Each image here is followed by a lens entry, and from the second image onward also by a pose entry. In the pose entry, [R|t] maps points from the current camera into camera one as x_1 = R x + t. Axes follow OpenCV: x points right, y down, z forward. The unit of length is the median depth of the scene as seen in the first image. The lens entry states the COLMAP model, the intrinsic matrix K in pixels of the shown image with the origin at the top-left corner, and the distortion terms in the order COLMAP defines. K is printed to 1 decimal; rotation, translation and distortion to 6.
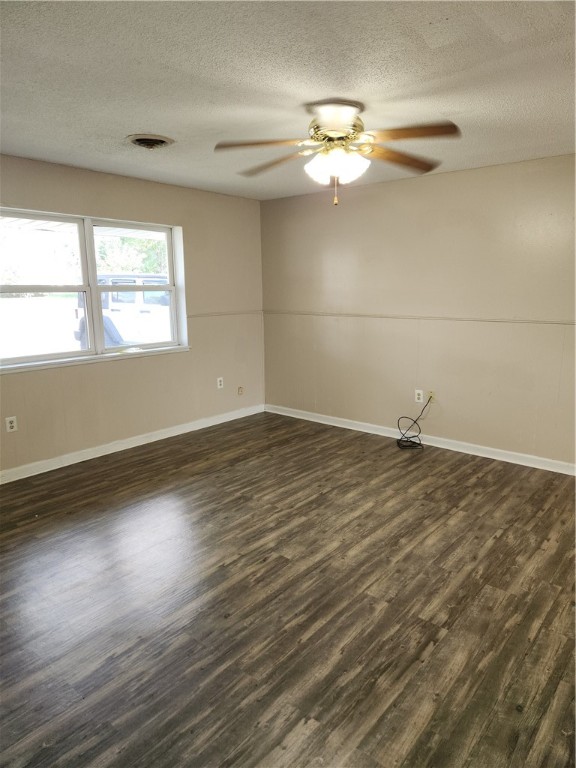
lens RADIAL K [[517.1, 0, 287.9], [0, 517.1, 380.4], [0, 0, 1]] dist [0.070578, -0.061906]
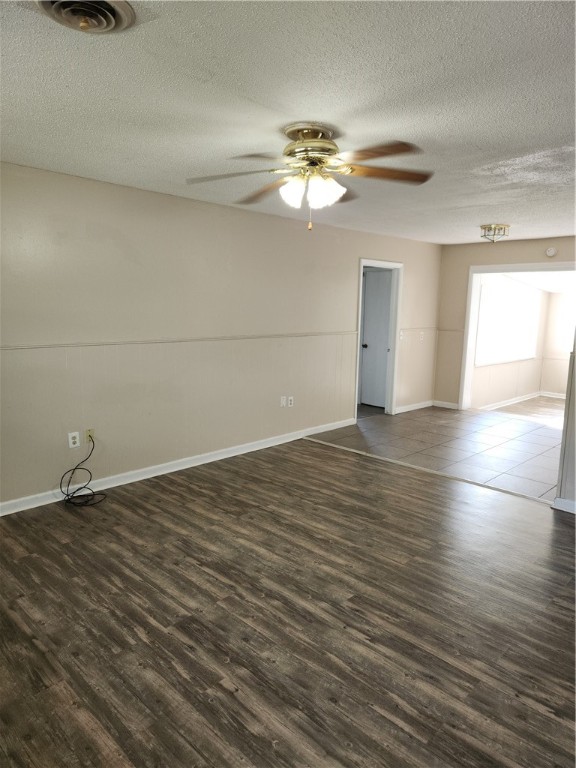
lens RADIAL K [[517.1, 0, 287.9], [0, 517.1, 380.4], [0, 0, 1]] dist [0.070578, -0.061906]
pose [[0.069037, -0.142701, 0.987355, -0.709667], [0.164980, 0.977722, 0.129773, -0.153315], [-0.983878, 0.153934, 0.091041, 0.753882]]
